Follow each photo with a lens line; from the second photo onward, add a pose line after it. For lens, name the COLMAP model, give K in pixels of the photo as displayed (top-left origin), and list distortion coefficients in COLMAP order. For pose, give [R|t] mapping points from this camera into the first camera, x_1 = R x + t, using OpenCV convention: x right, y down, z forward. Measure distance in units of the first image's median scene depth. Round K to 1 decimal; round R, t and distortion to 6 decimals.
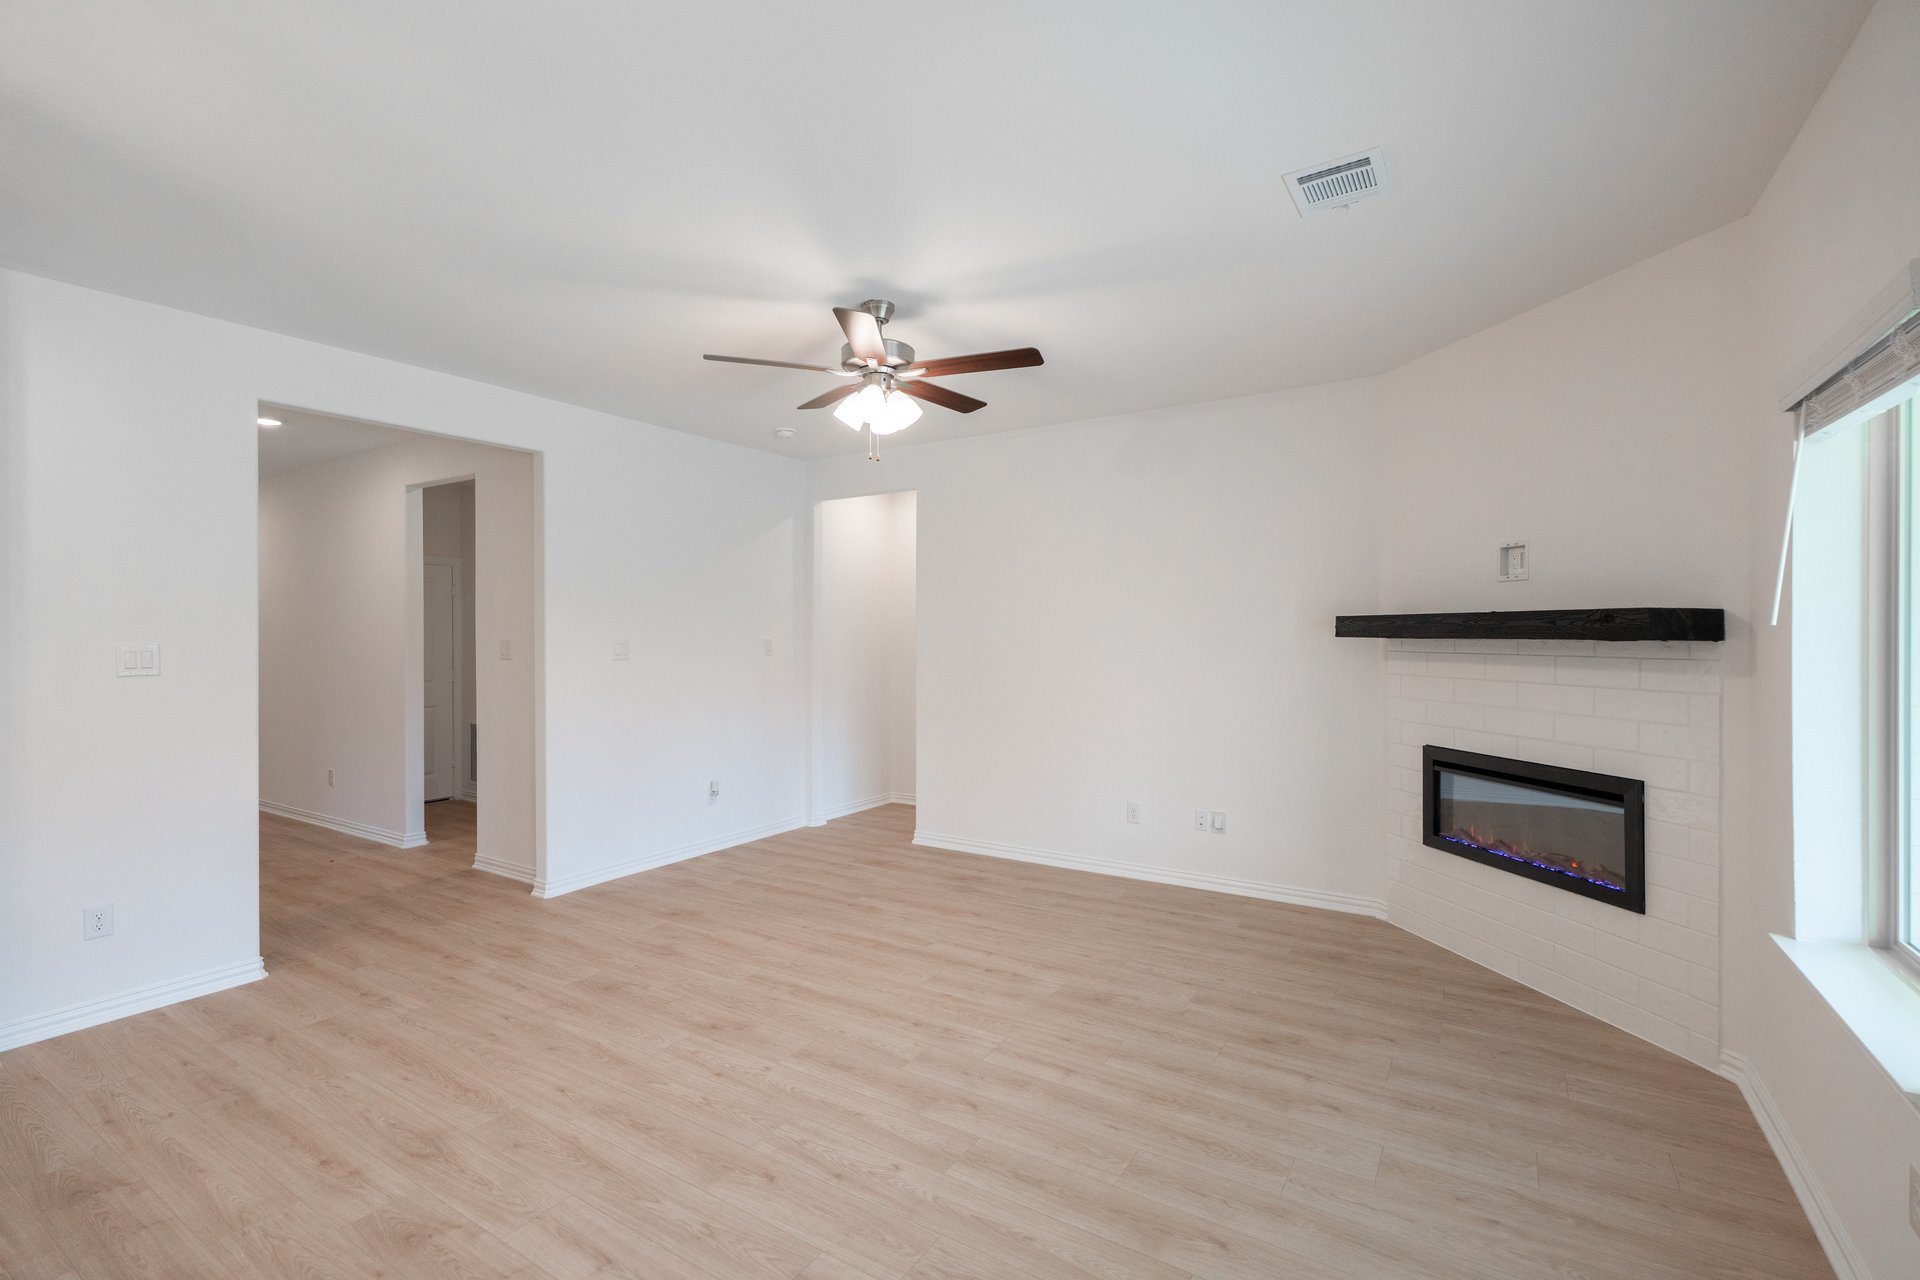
lens RADIAL K [[862.7, 0, 940.2], [0, 862.7, 631.7], [0, 0, 1]] dist [0.004838, -0.001339]
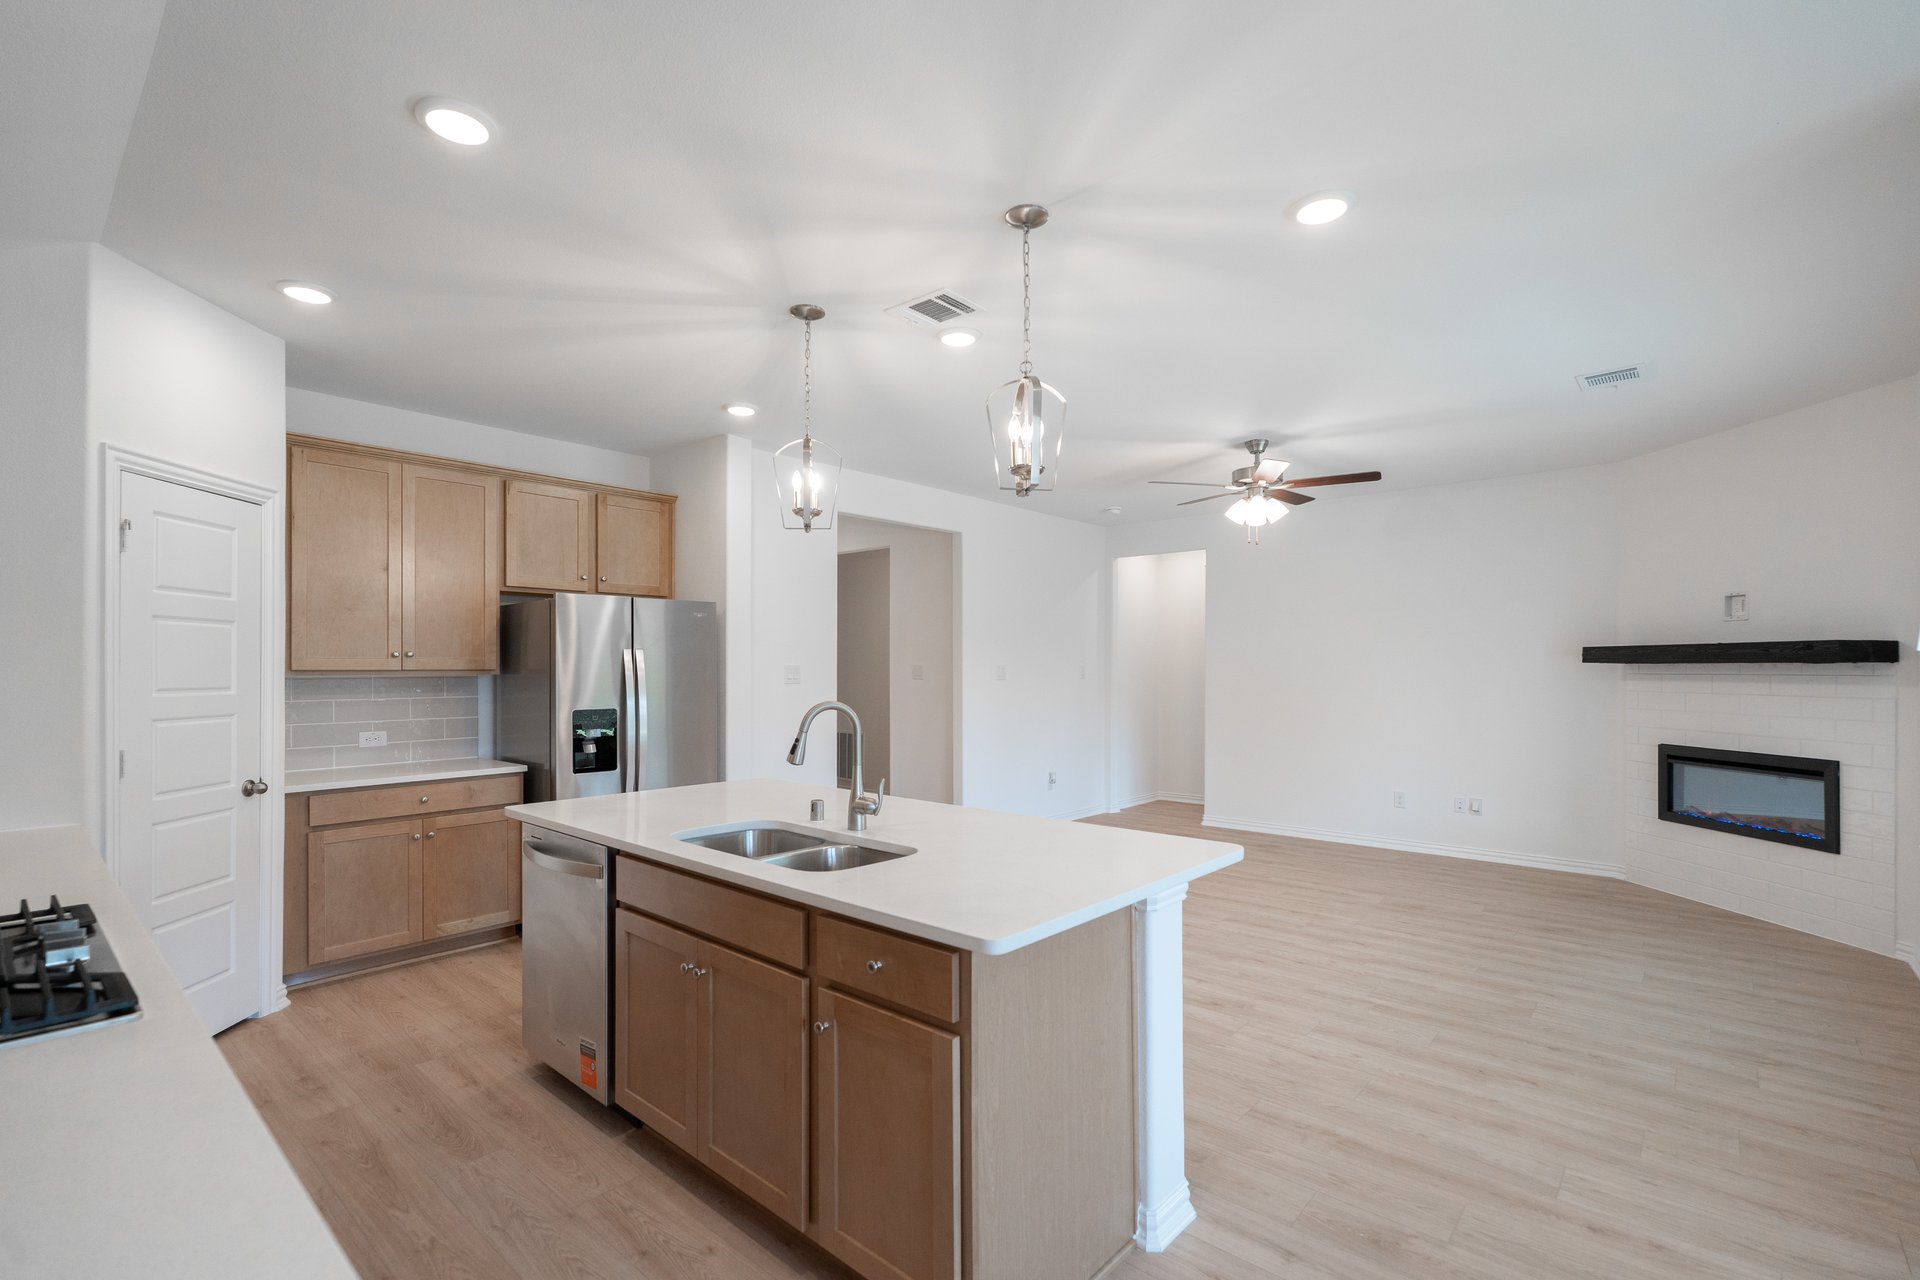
lens RADIAL K [[862.7, 0, 931.6], [0, 862.7, 664.4], [0, 0, 1]] dist [0.004838, -0.001339]
pose [[0.986884, 0.001026, -0.161425, -0.407348], [-0.001148, 0.999999, -0.000657, 0.014194], [0.161424, 0.000834, 0.986885, -0.610646]]
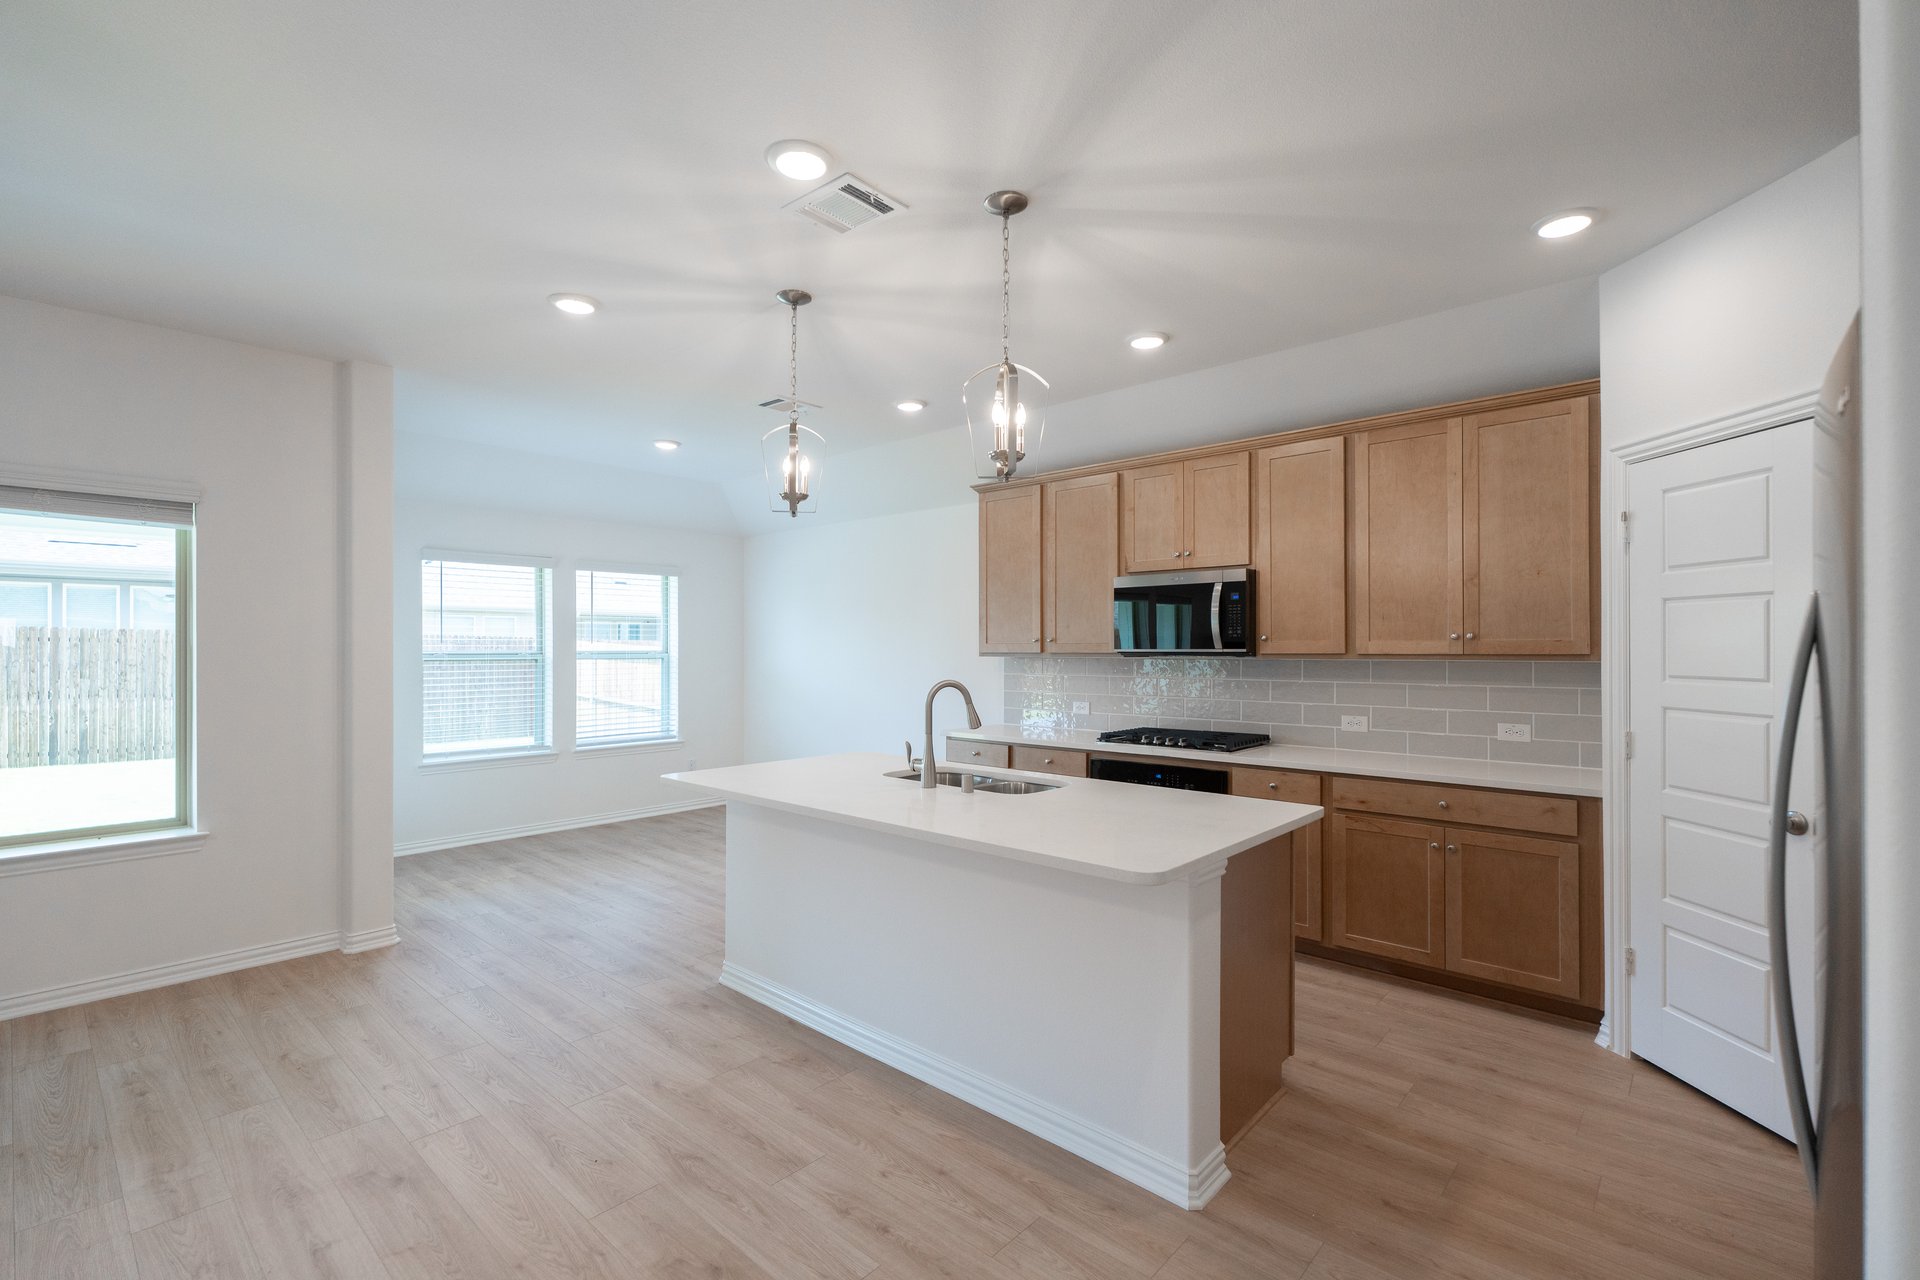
lens RADIAL K [[853.9, 0, 949.1], [0, 853.9, 646.0], [0, 0, 1]] dist [0.002996, -0.001543]
pose [[-0.987855, 0.004002, 0.155330, -0.783793], [0.002898, 0.999969, -0.007336, 0.014777], [-0.155355, -0.006797, -0.987835, 1.151965]]
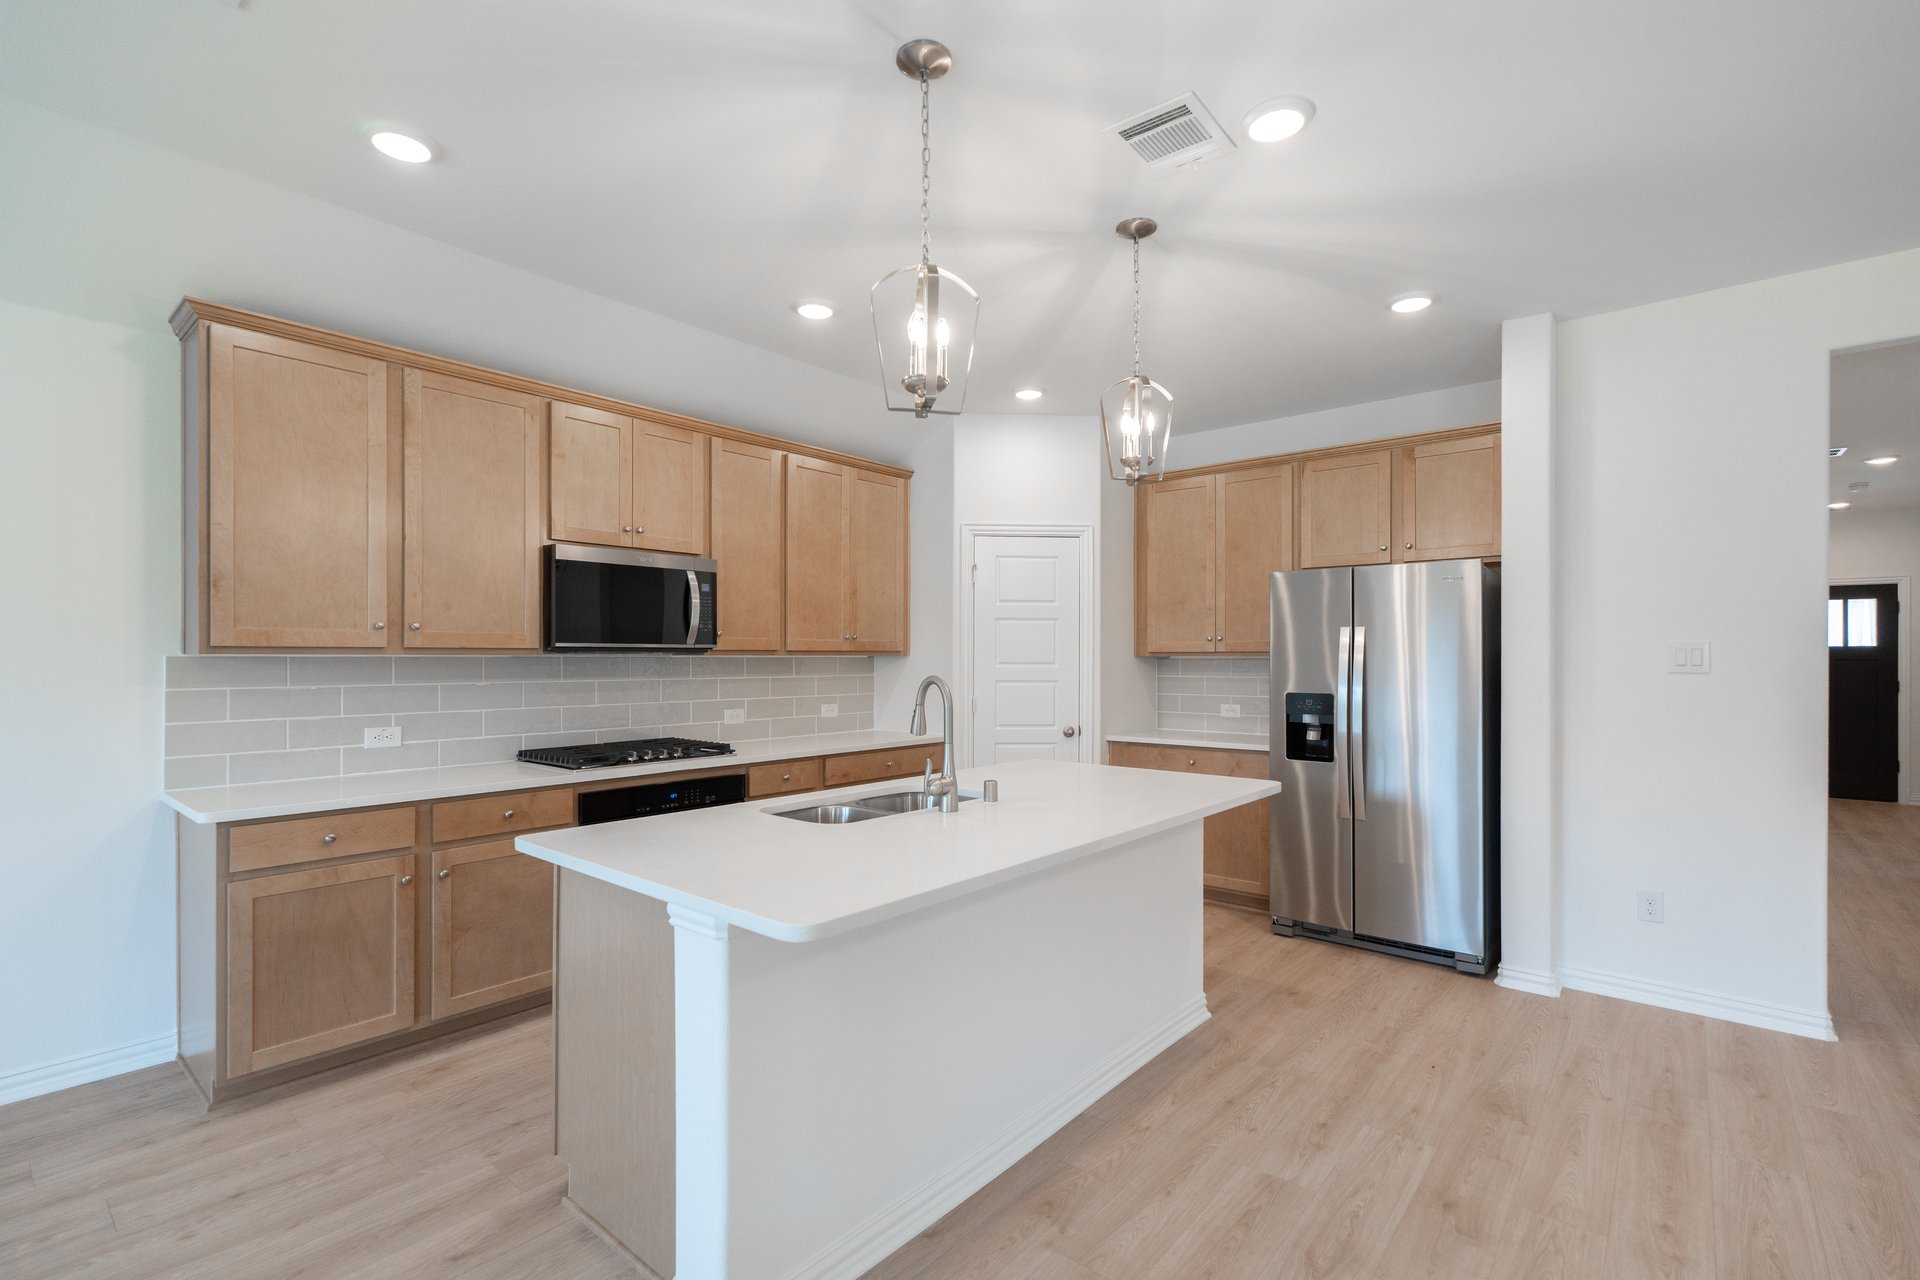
lens RADIAL K [[862.7, 0, 954.4], [0, 862.7, 667.2], [0, 0, 1]] dist [0.004838, -0.001339]
pose [[-0.117197, 0.016524, -0.992971, 0.167333], [0.002464, 0.999863, 0.016348, 0.023749], [0.993106, -0.000531, -0.117222, 0.285154]]
